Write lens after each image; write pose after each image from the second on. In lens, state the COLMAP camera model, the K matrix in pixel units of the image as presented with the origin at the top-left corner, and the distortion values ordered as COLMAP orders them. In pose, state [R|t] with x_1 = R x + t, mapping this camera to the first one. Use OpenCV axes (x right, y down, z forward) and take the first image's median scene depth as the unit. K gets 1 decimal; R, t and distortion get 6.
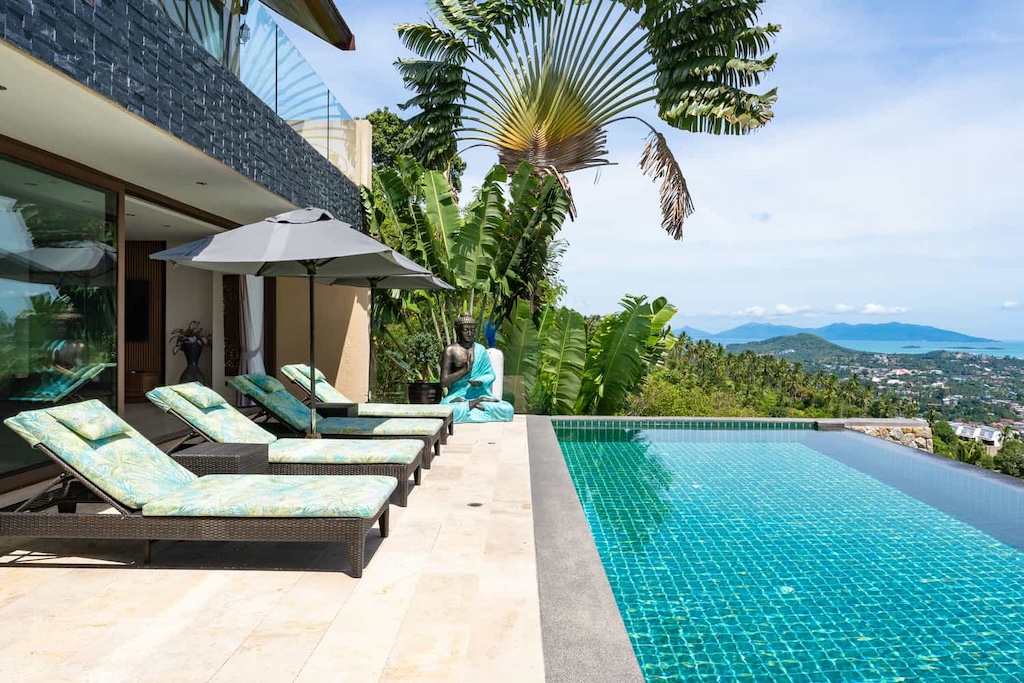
lens RADIAL K [[658.4, 0, 511.5], [0, 658.4, 373.2], [0, 0, 1]] dist [0.003039, 0.001876]
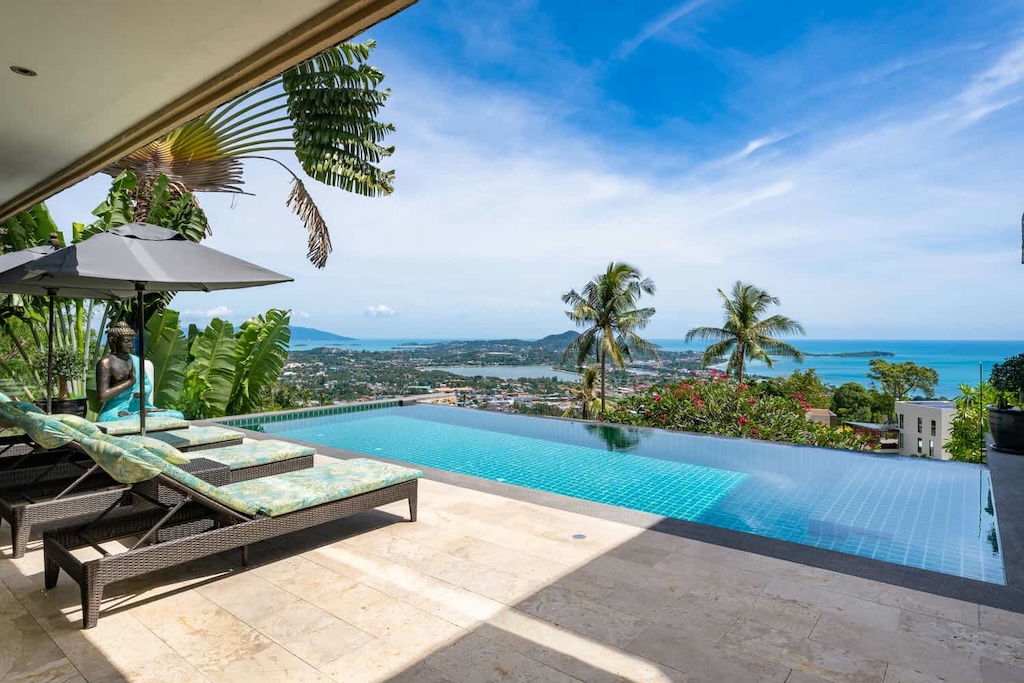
lens RADIAL K [[573.9, 0, 516.0], [0, 573.9, 392.7], [0, 0, 1]] dist [0.000981, 0.000973]
pose [[0.609771, -0.087714, 0.787709, -0.385476], [0.055726, 0.996142, 0.067786, -0.015213], [-0.790616, 0.002562, 0.612307, 0.020922]]
